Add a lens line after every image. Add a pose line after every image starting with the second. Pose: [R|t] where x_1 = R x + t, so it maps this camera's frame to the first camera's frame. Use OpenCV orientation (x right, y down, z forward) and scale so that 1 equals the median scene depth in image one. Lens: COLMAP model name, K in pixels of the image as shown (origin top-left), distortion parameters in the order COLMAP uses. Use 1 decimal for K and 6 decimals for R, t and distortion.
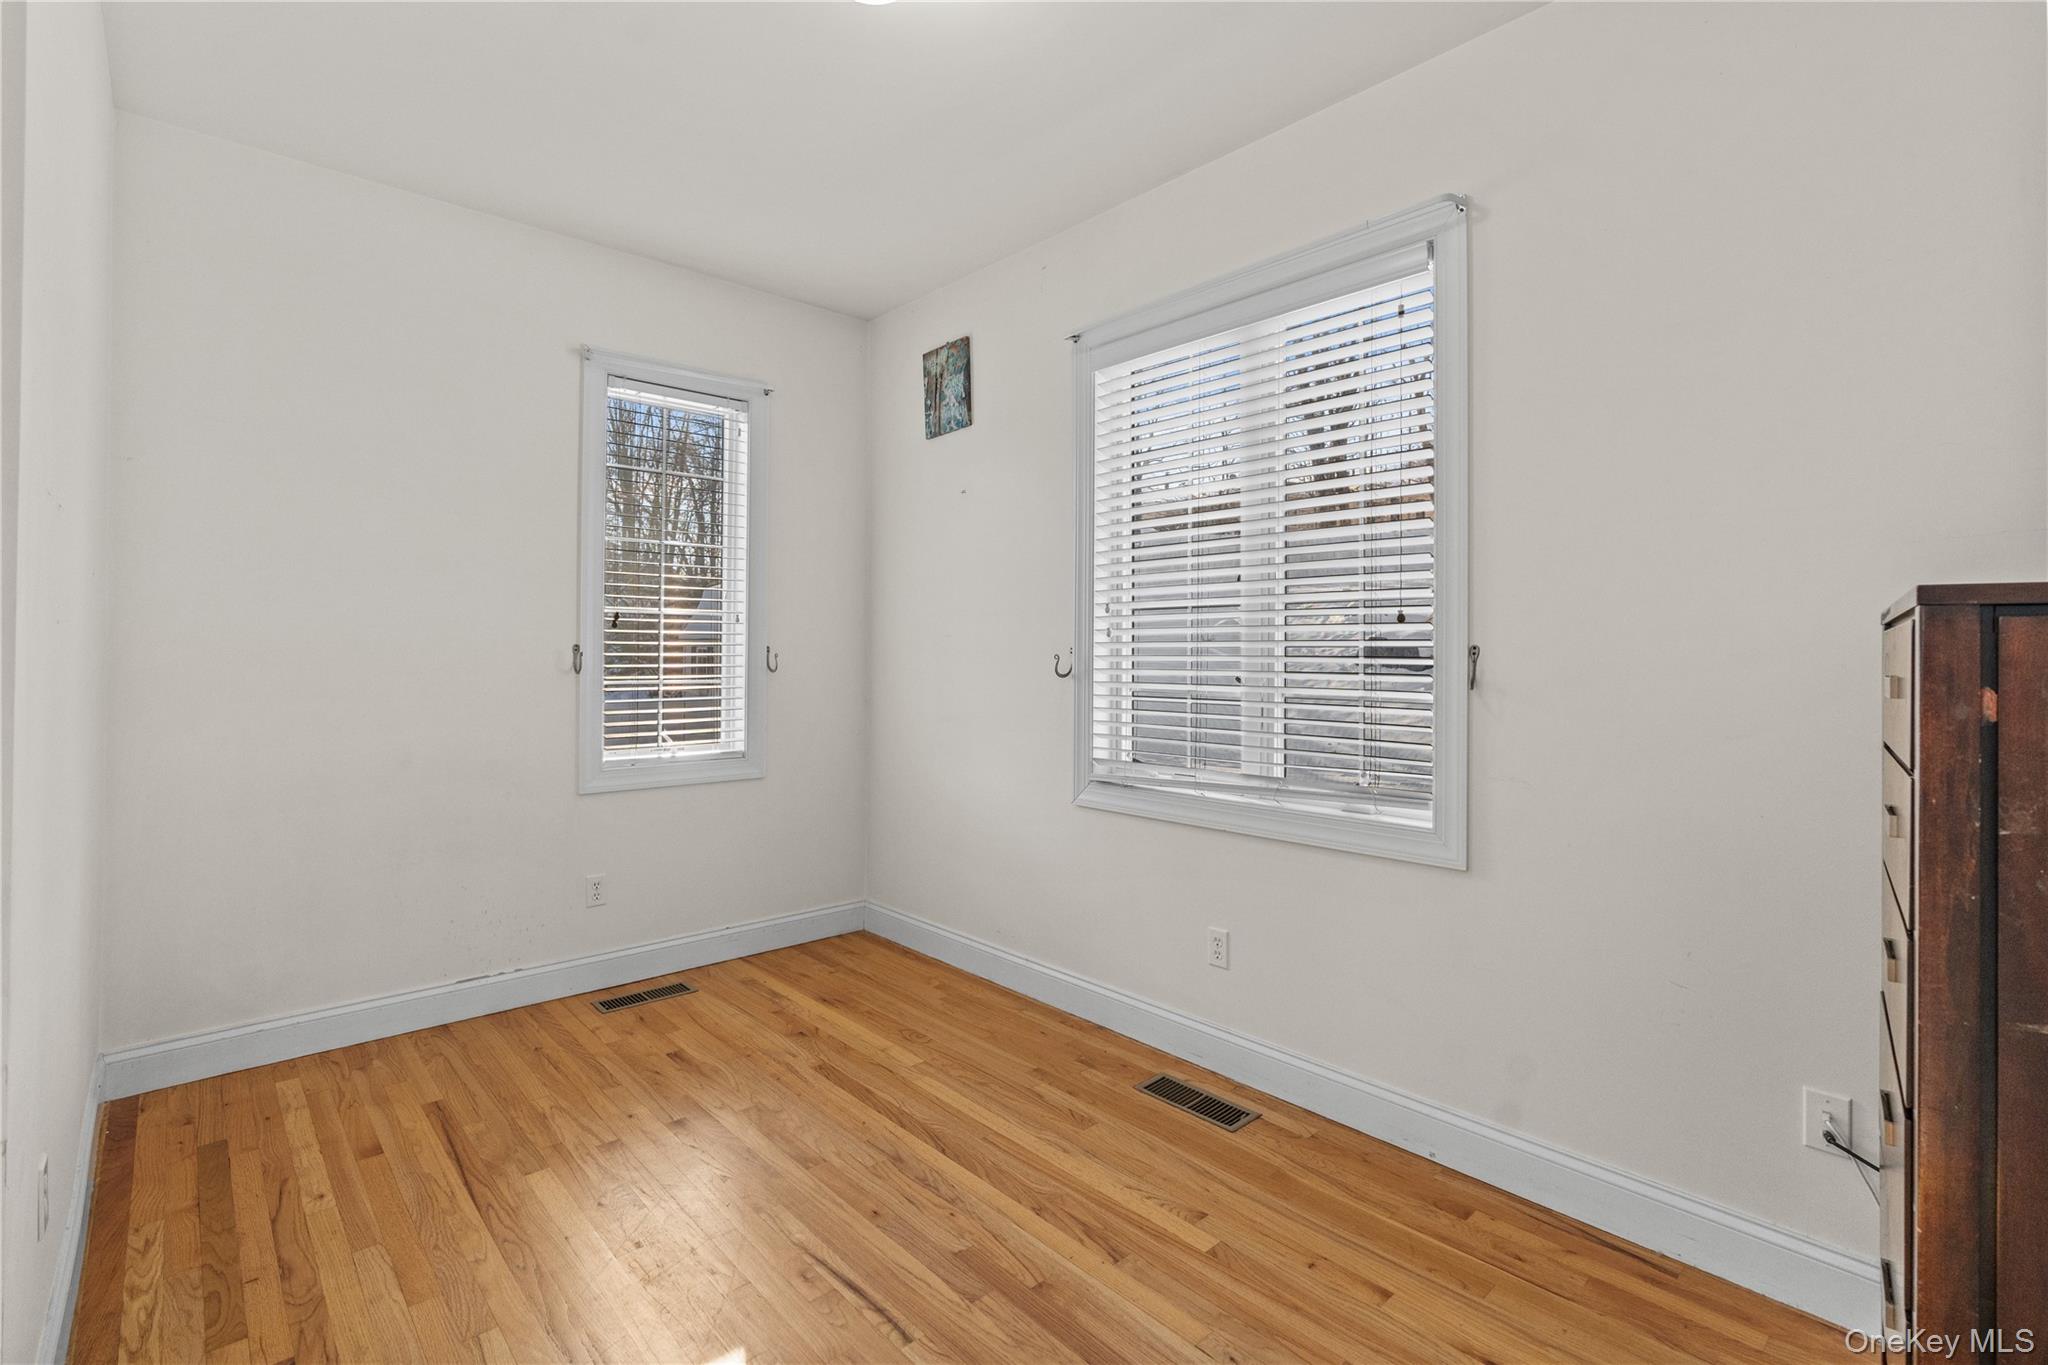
lens RADIAL K [[929.4, 0, 1023.2], [0, 929.4, 634.9], [0, 0, 1]] dist [0.001076, 0.000817]
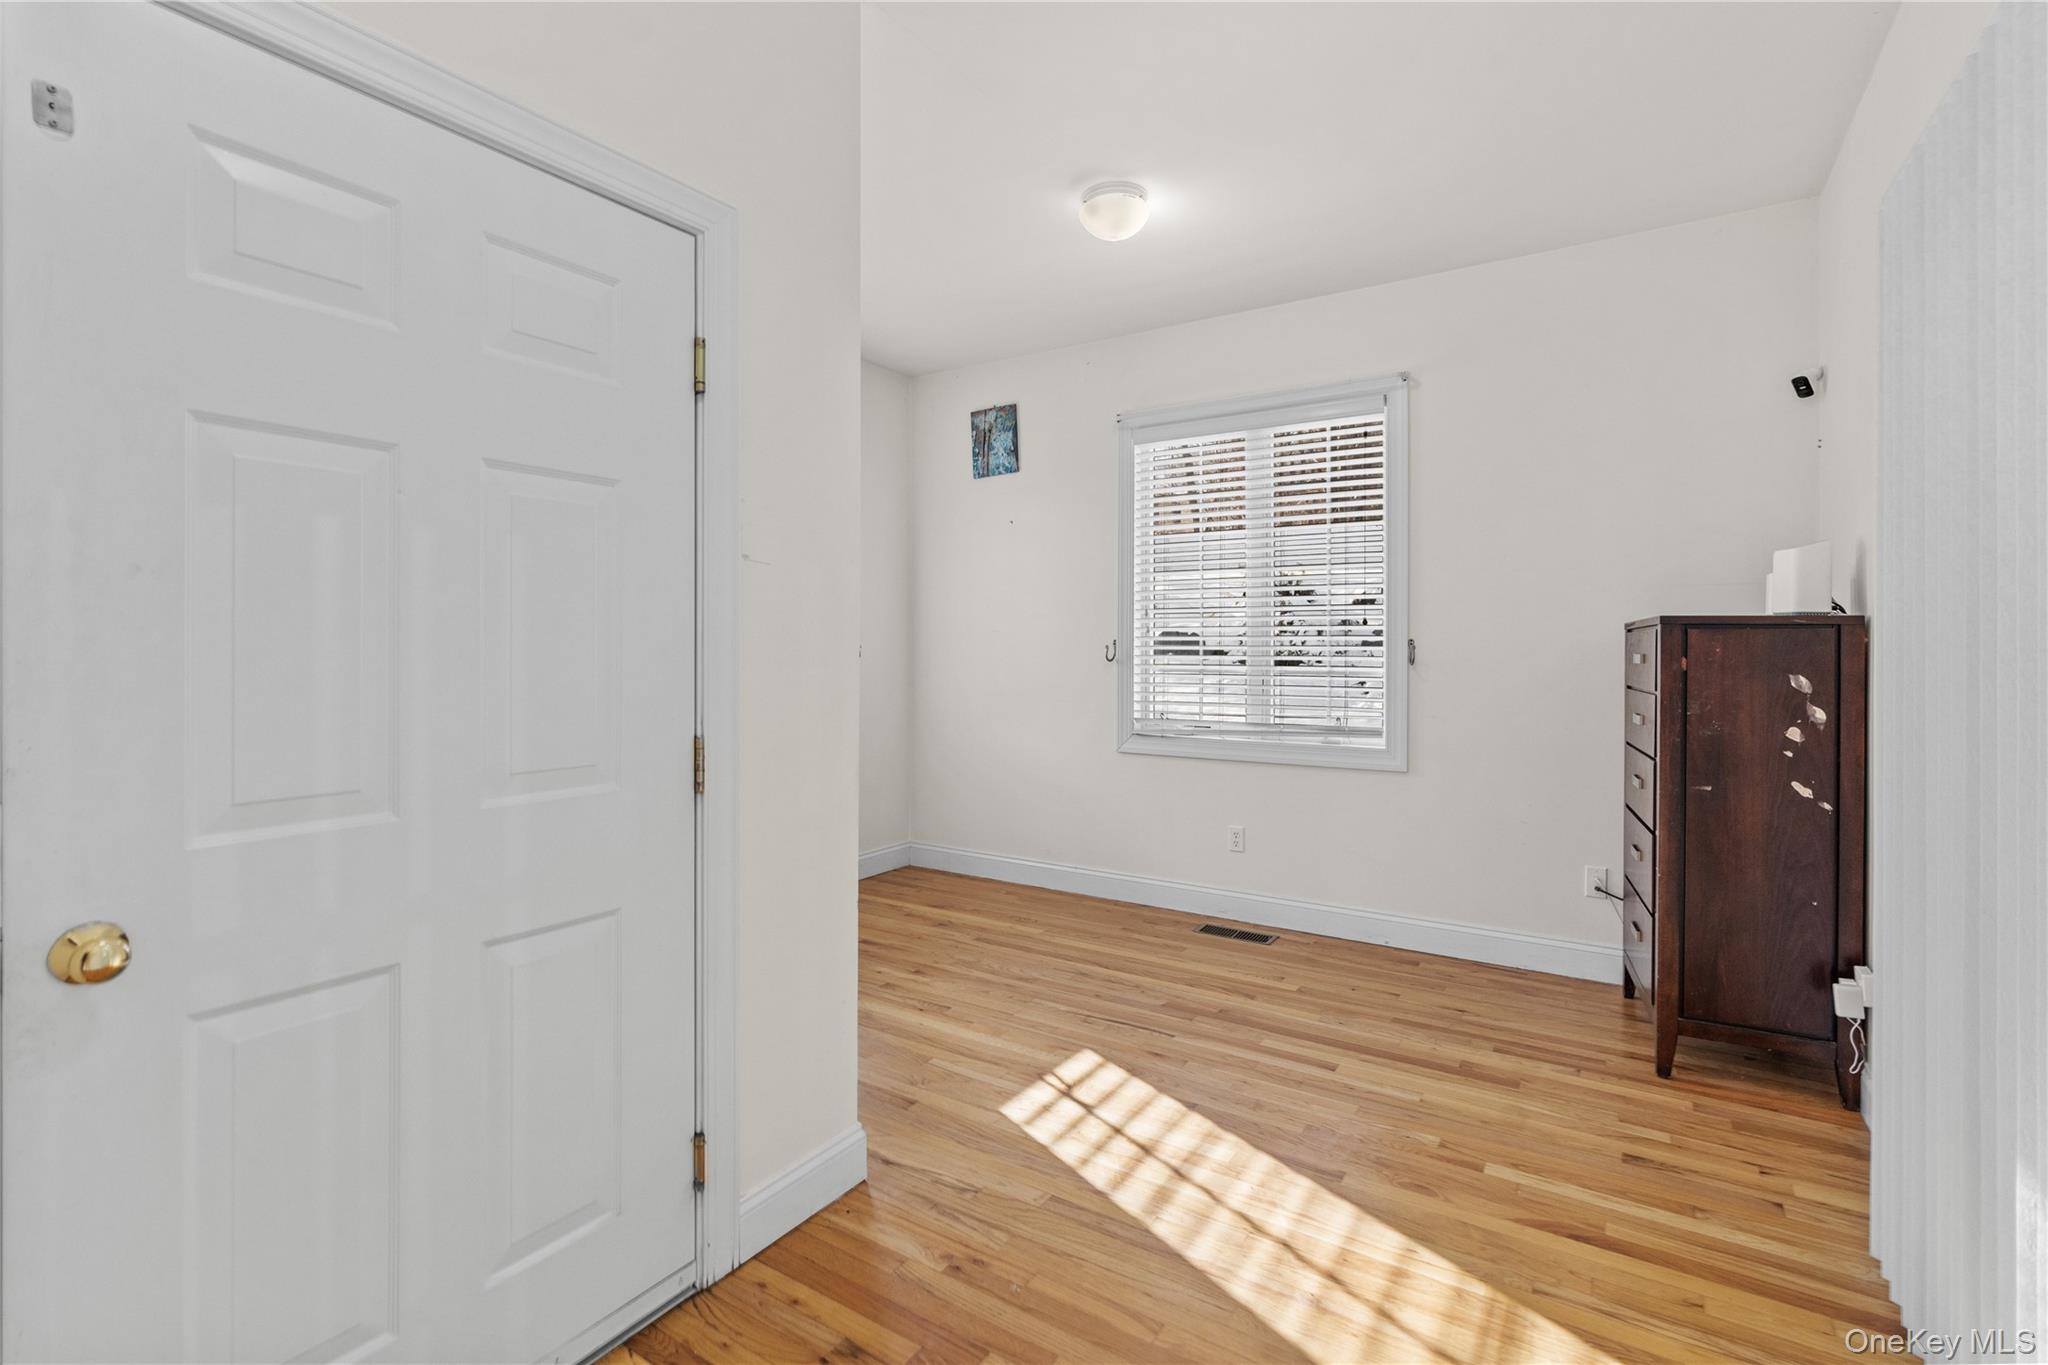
lens RADIAL K [[937.5, 0, 1017.3], [0, 937.5, 627.2], [0, 0, 1]] dist [-0.003417, -0.000255]
pose [[0.969744, -0.000323, 0.244125, -0.556745], [-0.000587, 0.999993, 0.003655, -0.013425], [-0.244125, -0.003687, 0.969737, -0.425387]]
